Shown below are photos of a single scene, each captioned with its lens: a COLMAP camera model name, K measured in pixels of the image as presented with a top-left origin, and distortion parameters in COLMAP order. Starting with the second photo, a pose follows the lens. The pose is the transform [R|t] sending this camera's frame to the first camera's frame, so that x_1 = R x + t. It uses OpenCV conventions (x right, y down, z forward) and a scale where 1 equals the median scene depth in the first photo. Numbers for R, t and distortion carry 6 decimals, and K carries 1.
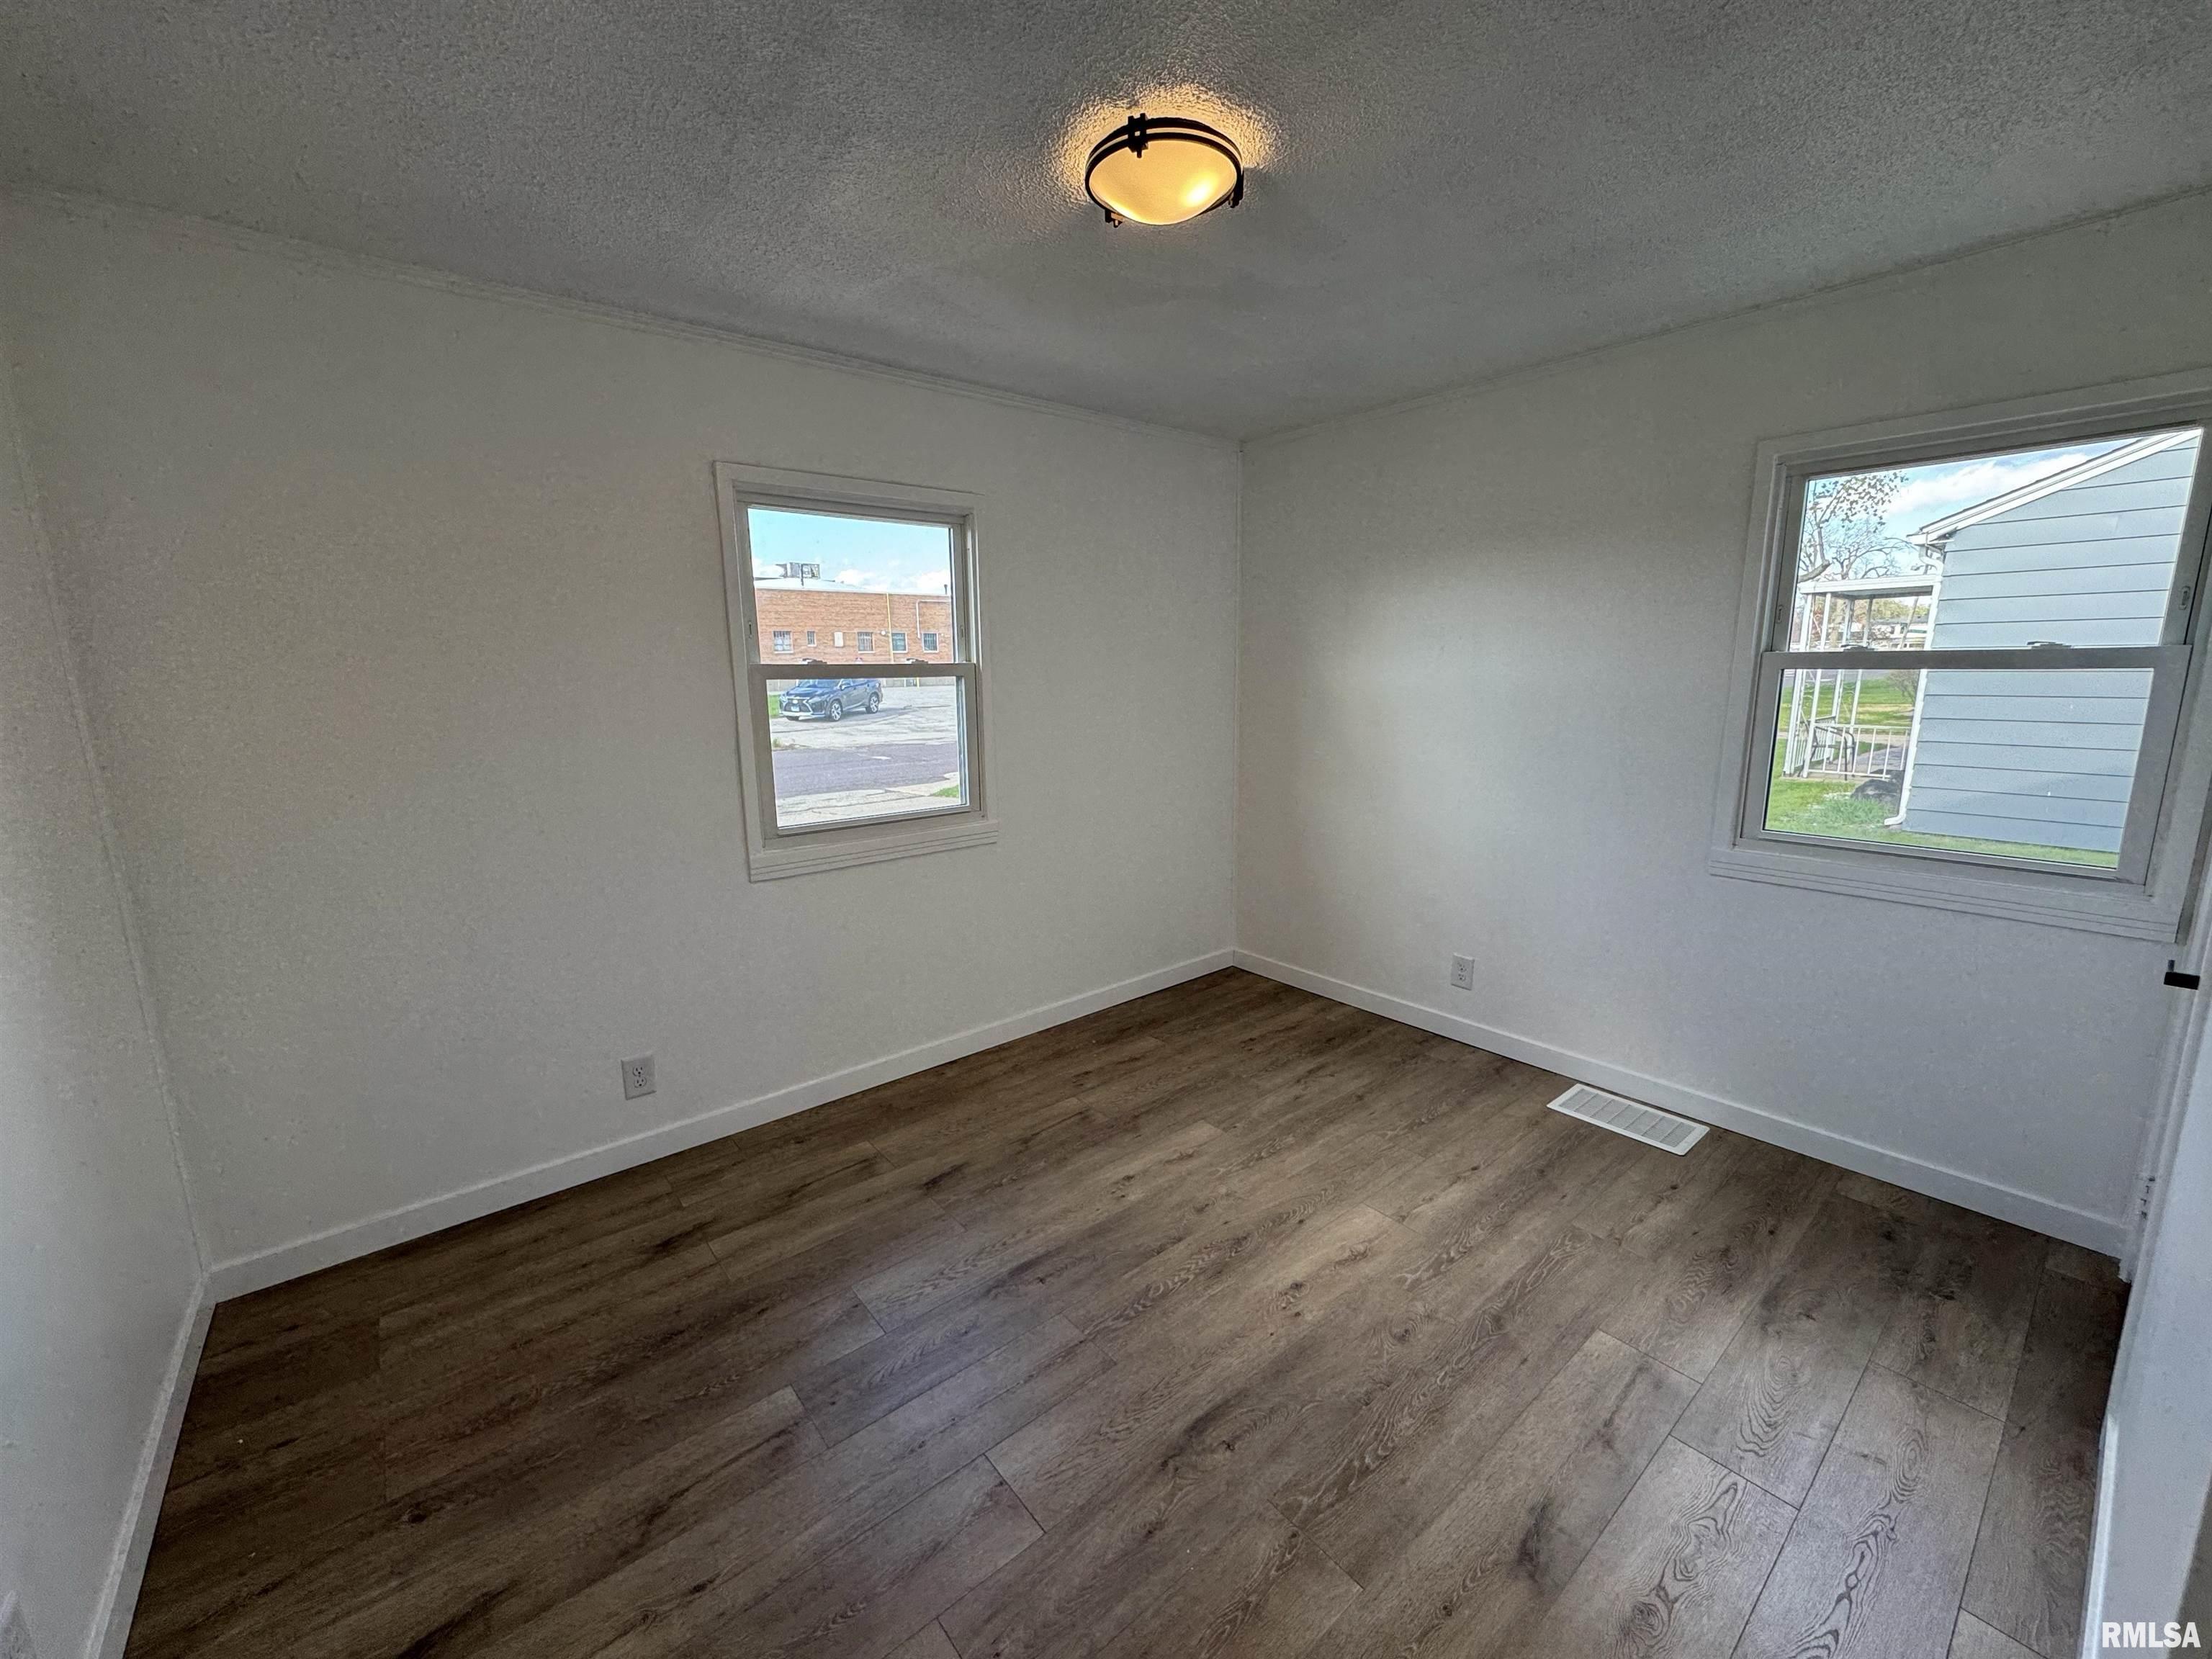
lens RADIAL K [[882.5, 0, 1109.4], [0, 882.5, 824.5], [0, 0, 1]] dist [-0.001589, 0.000745]
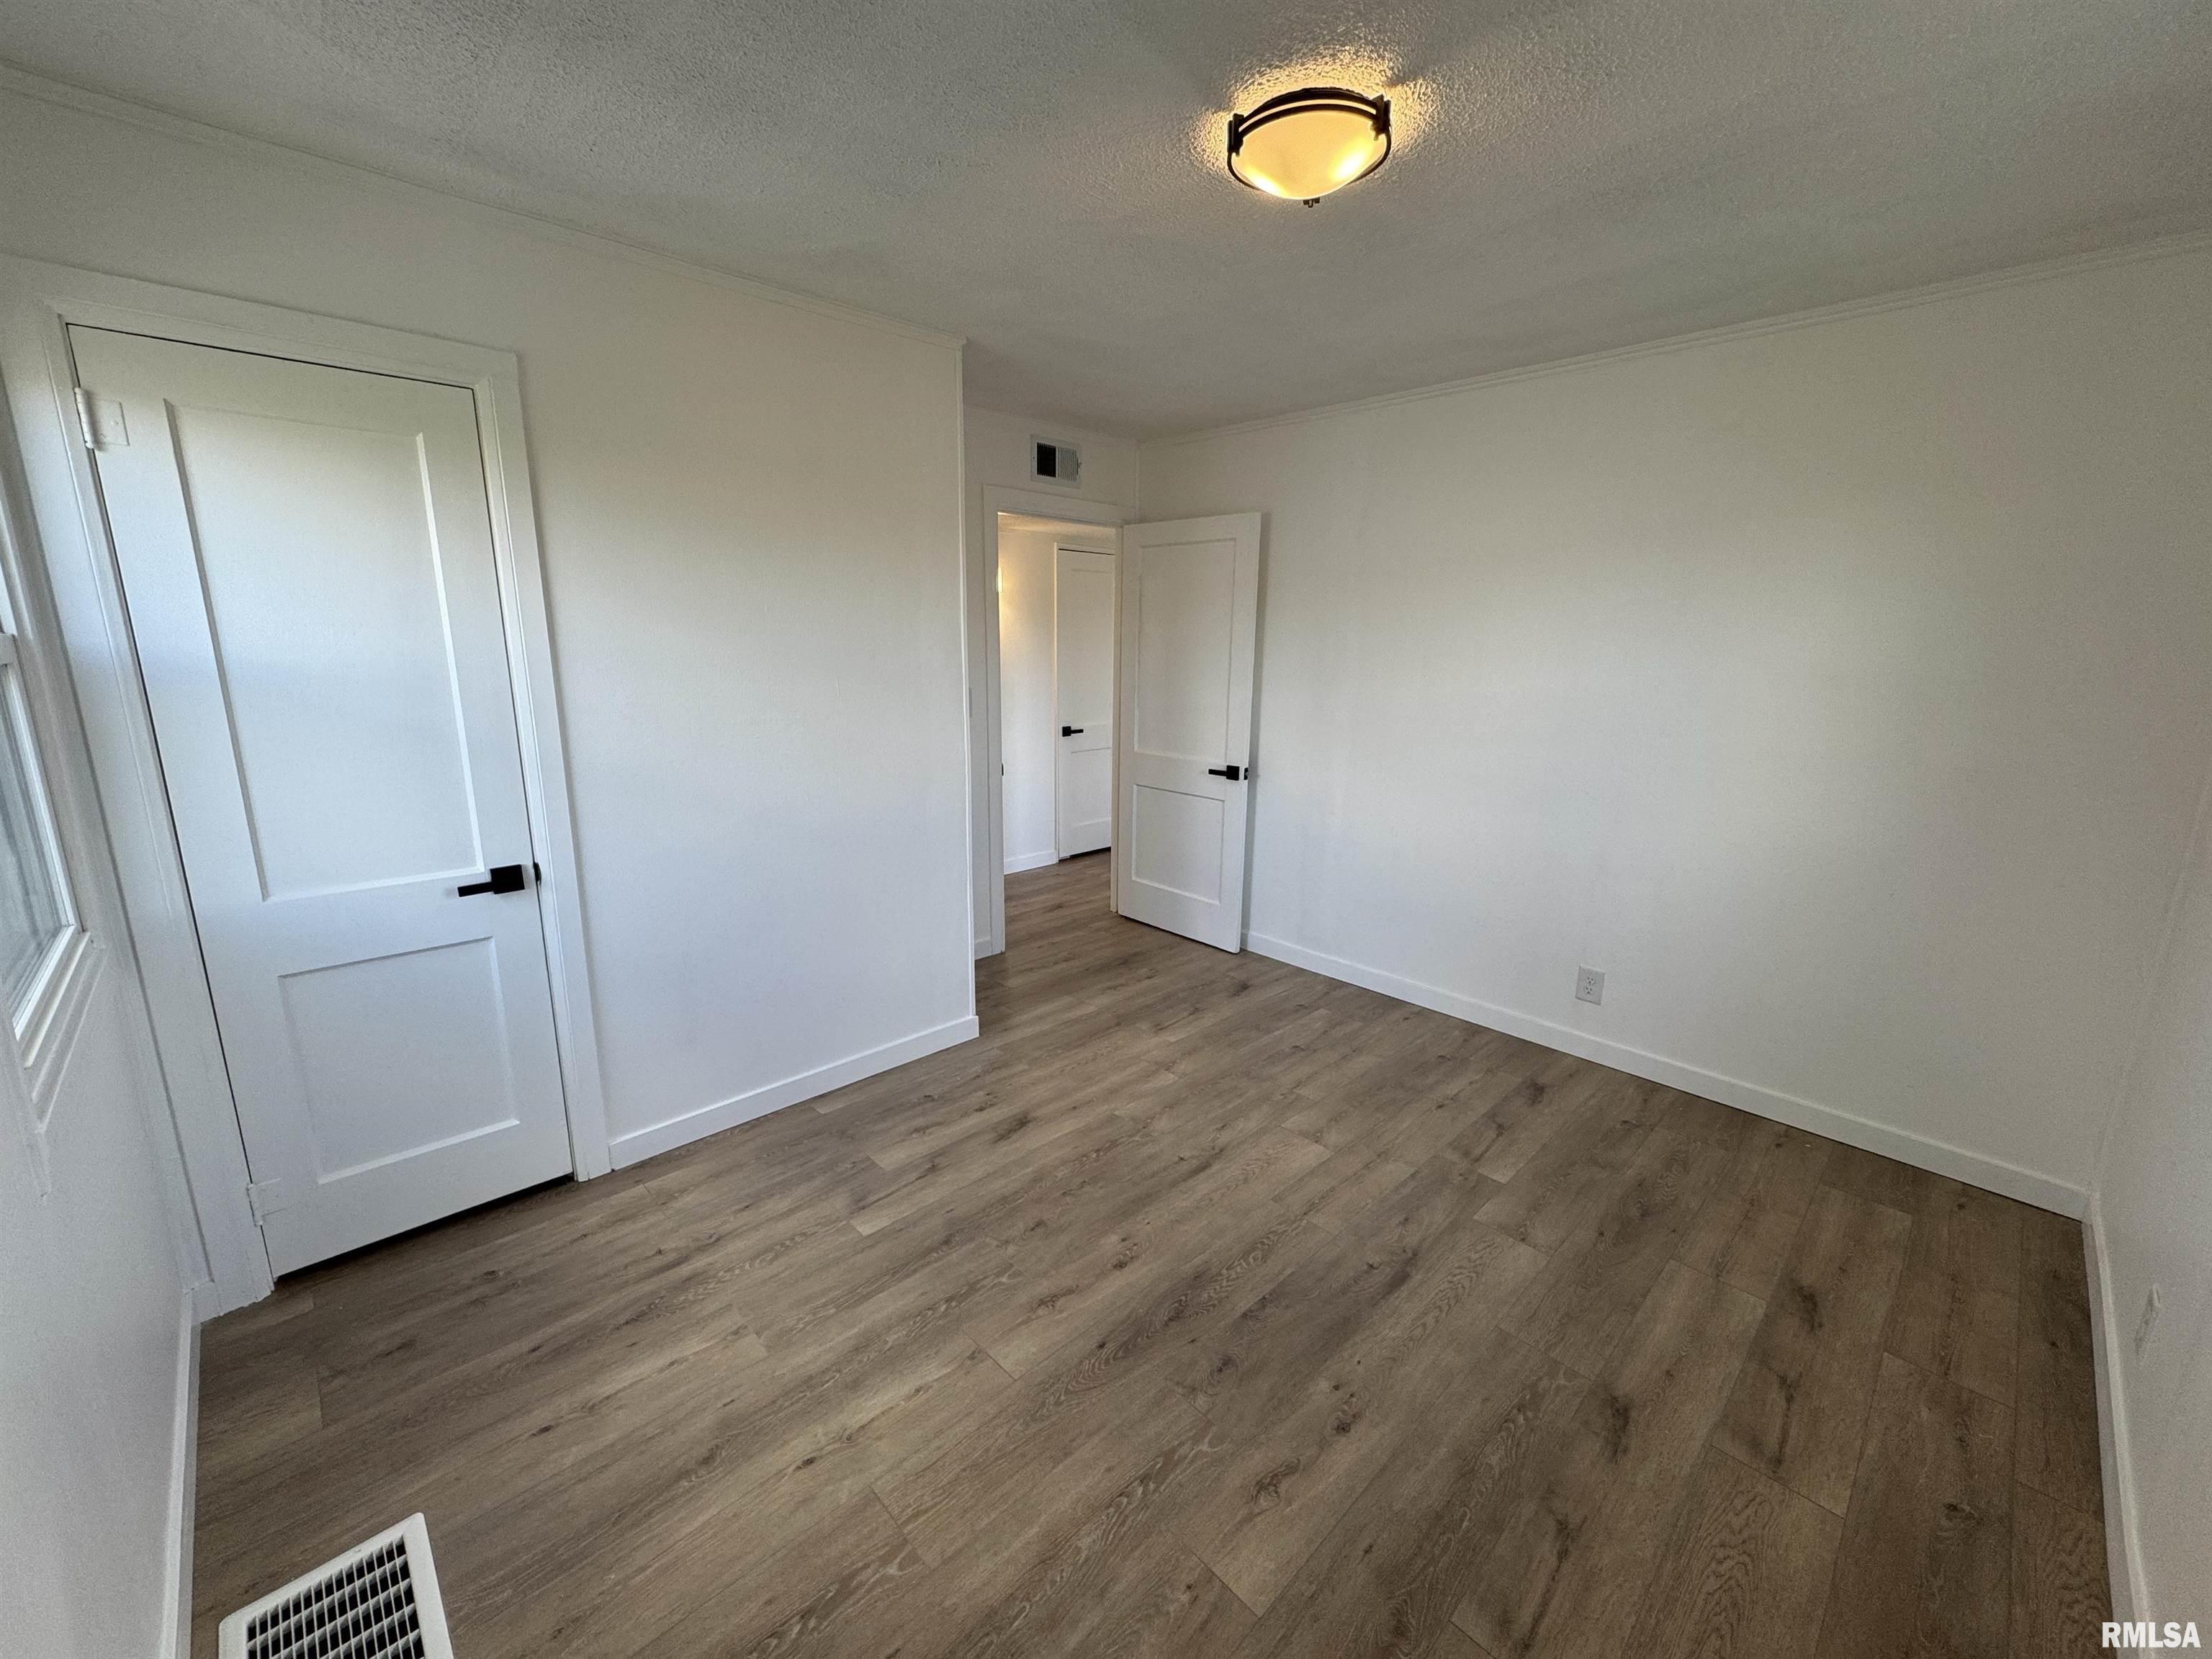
lens RADIAL K [[878.2, 0, 1106.0], [0, 878.2, 824.2], [0, 0, 1]] dist [-0.000446, 0.000120]
pose [[-0.997171, 0.017941, -0.072989, 0.268743], [-0.011508, 0.923196, 0.384157, -0.306004], [0.074276, 0.383910, -0.920378, 1.587797]]
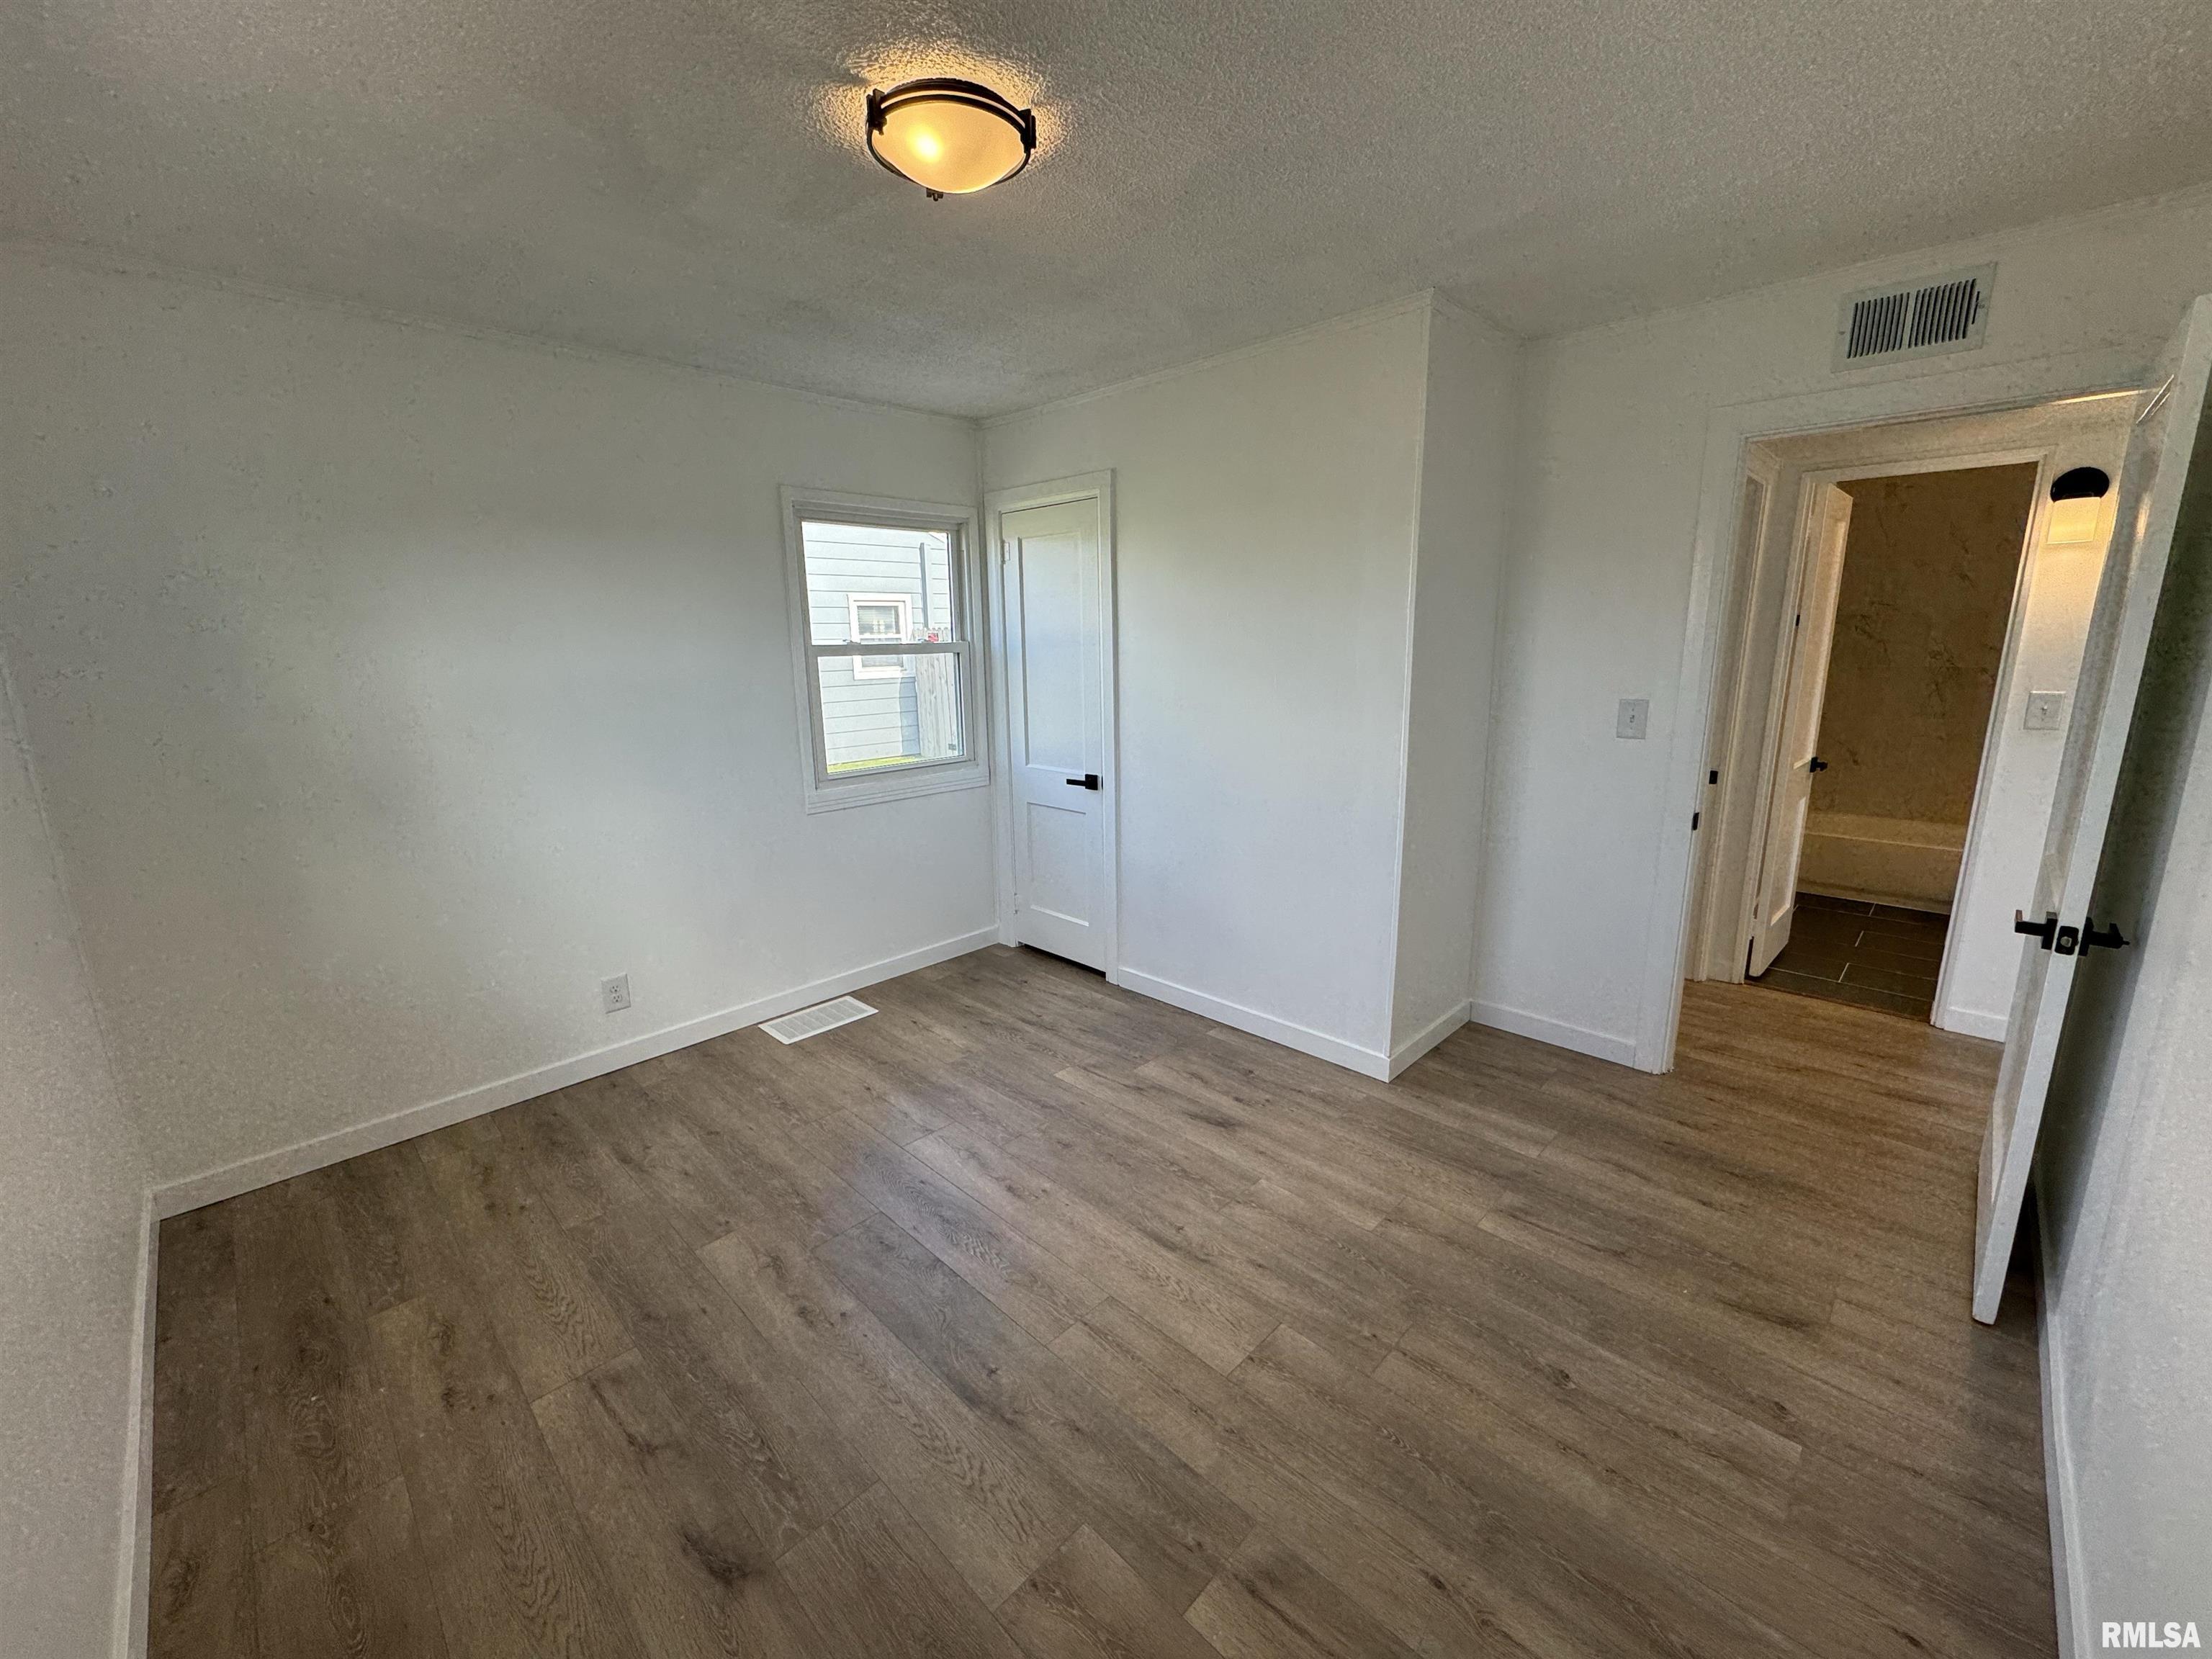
lens RADIAL K [[878.2, 0, 1106.0], [0, 878.2, 824.2], [0, 0, 1]] dist [-0.000446, 0.000120]
pose [[-0.104764, -0.192500, 0.975689, -0.761590], [0.197888, 0.957433, 0.210147, -0.138689], [-0.974610, 0.215093, -0.062211, 0.774436]]
